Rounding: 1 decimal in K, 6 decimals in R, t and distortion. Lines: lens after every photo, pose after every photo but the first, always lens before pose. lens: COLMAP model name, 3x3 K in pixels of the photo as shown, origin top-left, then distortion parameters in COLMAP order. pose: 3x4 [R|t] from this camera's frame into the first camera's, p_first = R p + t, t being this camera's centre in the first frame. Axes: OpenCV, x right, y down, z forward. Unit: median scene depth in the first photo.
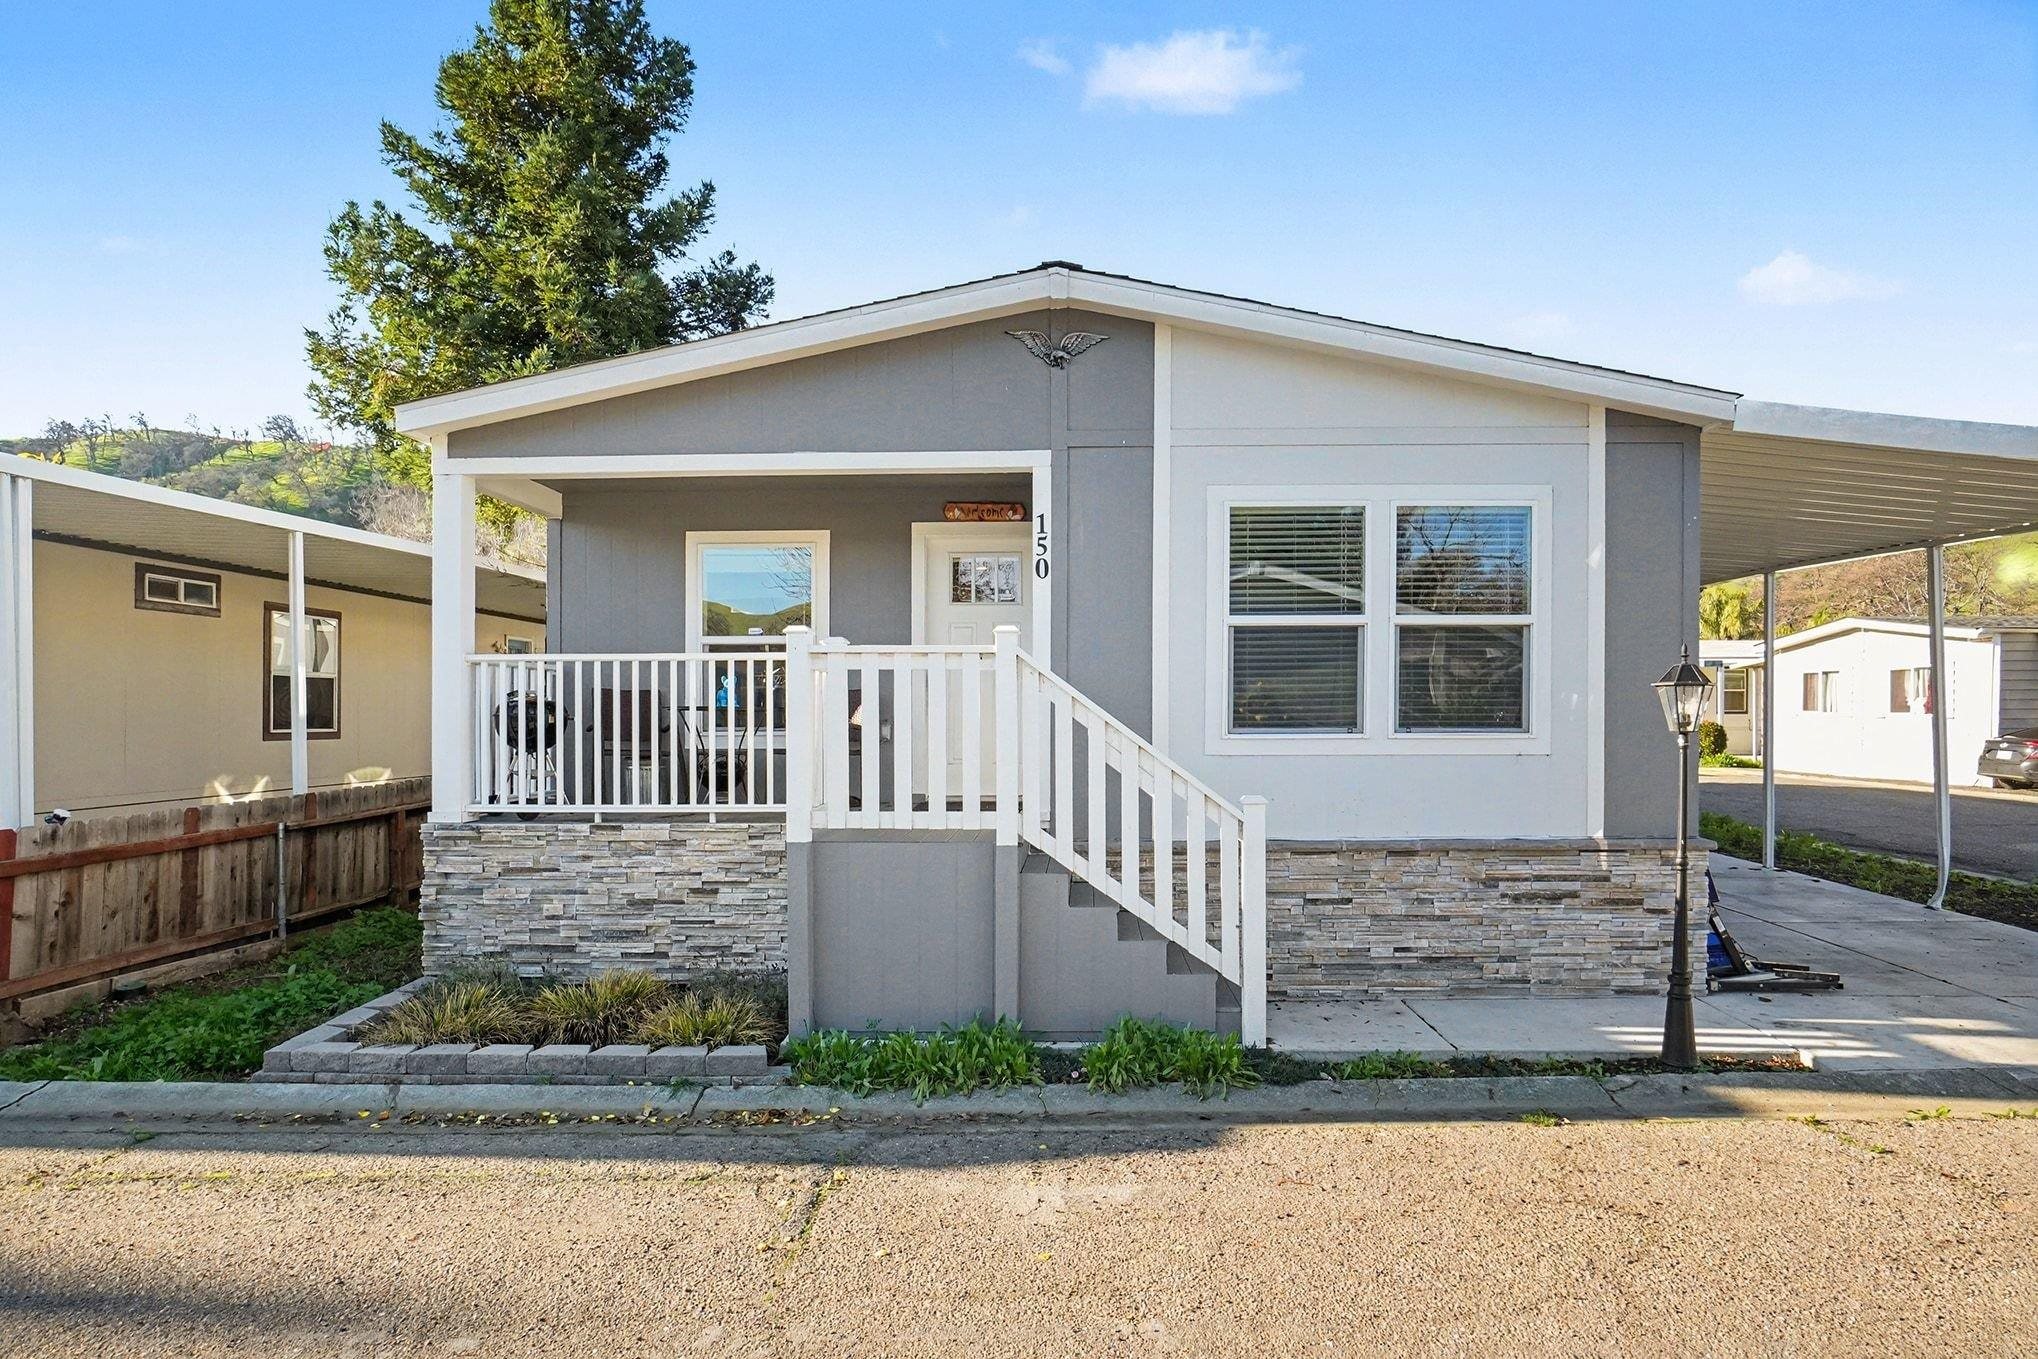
lens RADIAL K [[1102.5, 0, 1052.6], [0, 1102.5, 719.8], [0, 0, 1]] dist [-0.023713, 0.000930]
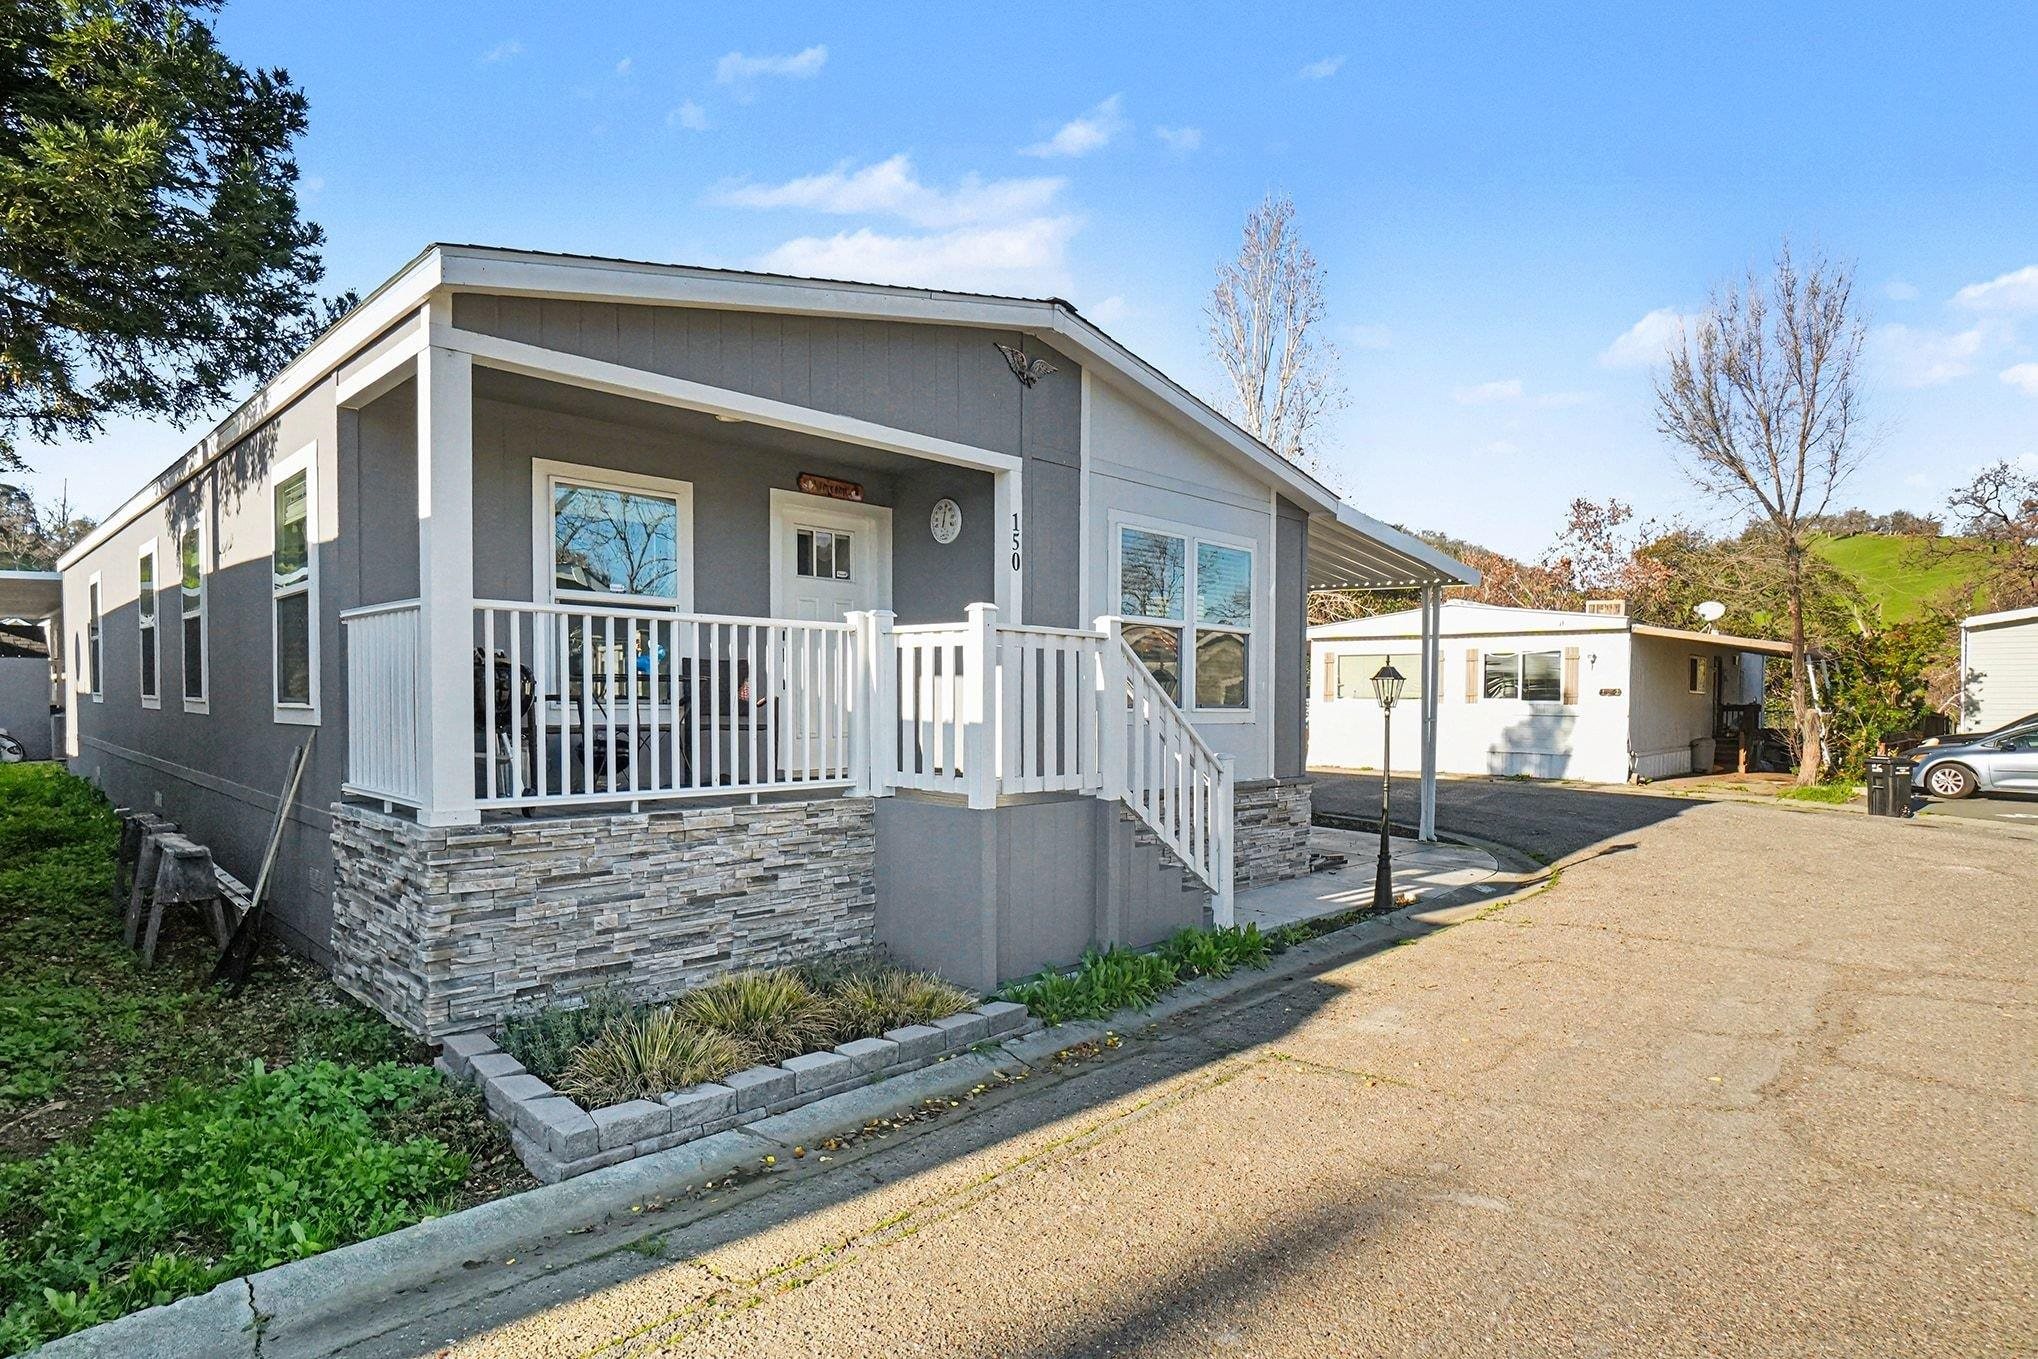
lens RADIAL K [[1102.5, 0, 1052.6], [0, 1102.5, 719.8], [0, 0, 1]] dist [-0.023713, 0.000930]
pose [[0.674262, -0.004945, 0.738475, -0.831218], [-0.009753, 0.999831, 0.015601, 0.007212], [-0.738427, -0.017721, 0.674100, 0.208504]]
